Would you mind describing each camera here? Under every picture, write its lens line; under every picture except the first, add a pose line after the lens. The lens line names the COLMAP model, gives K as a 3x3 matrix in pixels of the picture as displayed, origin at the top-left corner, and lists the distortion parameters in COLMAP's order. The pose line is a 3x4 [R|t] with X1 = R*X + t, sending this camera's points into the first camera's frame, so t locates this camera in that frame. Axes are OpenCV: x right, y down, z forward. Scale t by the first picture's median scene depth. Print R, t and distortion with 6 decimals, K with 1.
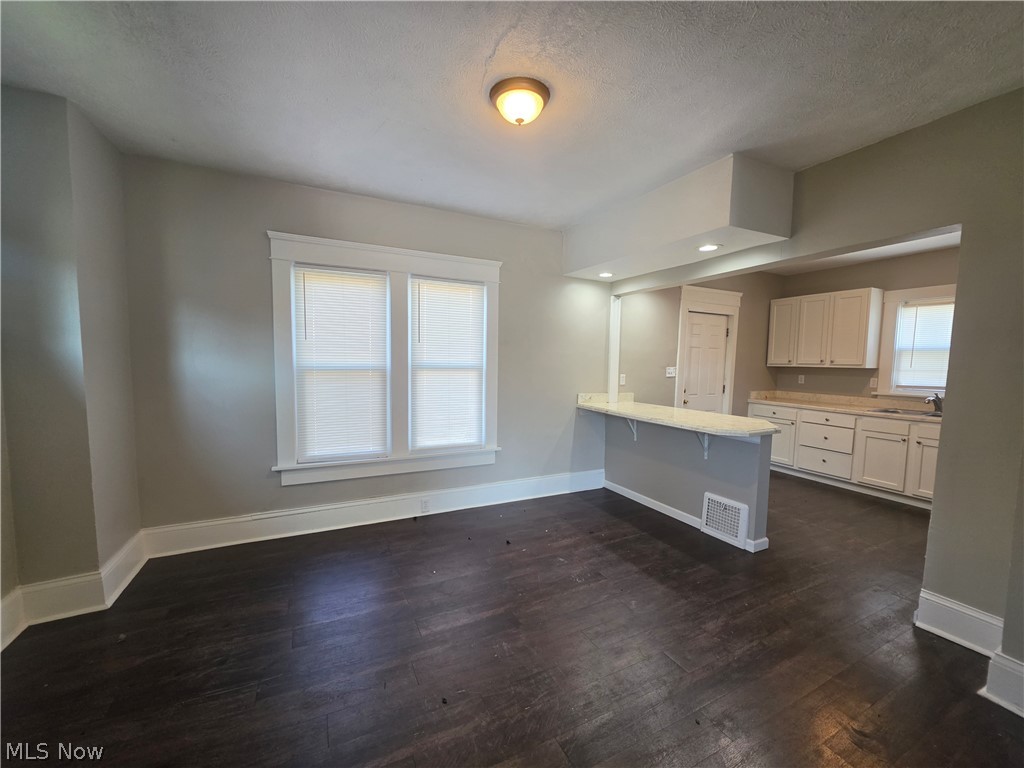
lens RADIAL K [[410.2, 0, 512.4], [0, 410.2, 393.6], [0, 0, 1]] dist [0.003235, -0.000206]
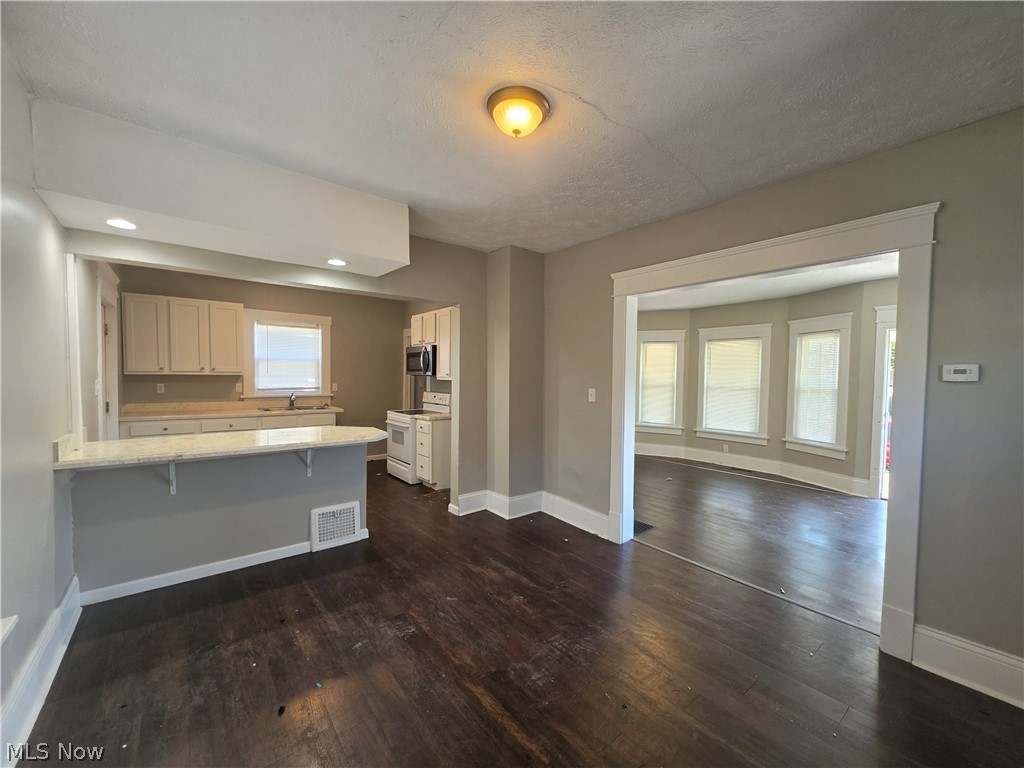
lens RADIAL K [[410.2, 0, 514.0], [0, 410.2, 392.7], [0, 0, 1]] dist [0.003235, -0.000206]
pose [[-0.212806, -0.064476, 0.974965, -0.393414], [0.063849, 0.994770, 0.079722, -0.056412], [-0.975006, 0.079216, -0.207577, 0.521054]]
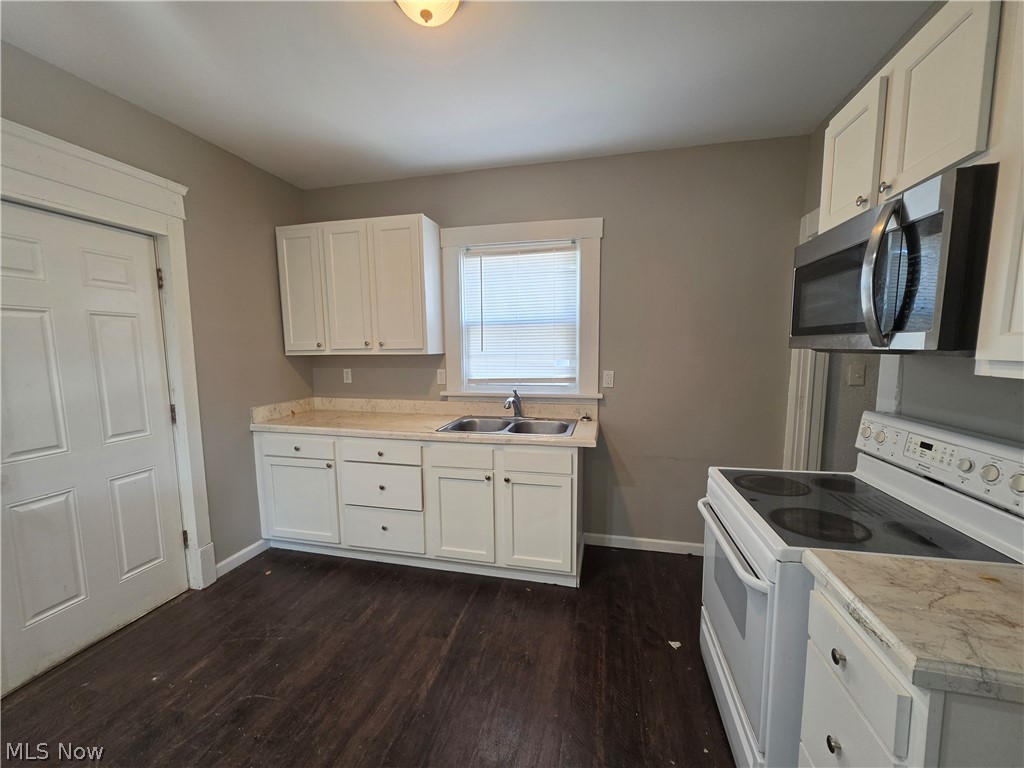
lens RADIAL K [[410.2, 0, 509.5], [0, 410.2, 392.9], [0, 0, 1]] dist [0.003235, -0.000206]
pose [[0.643746, -0.107887, 0.757596, 0.484634], [0.083044, 0.994014, 0.070990, -0.039215], [-0.760720, 0.017215, 0.648852, 0.532361]]
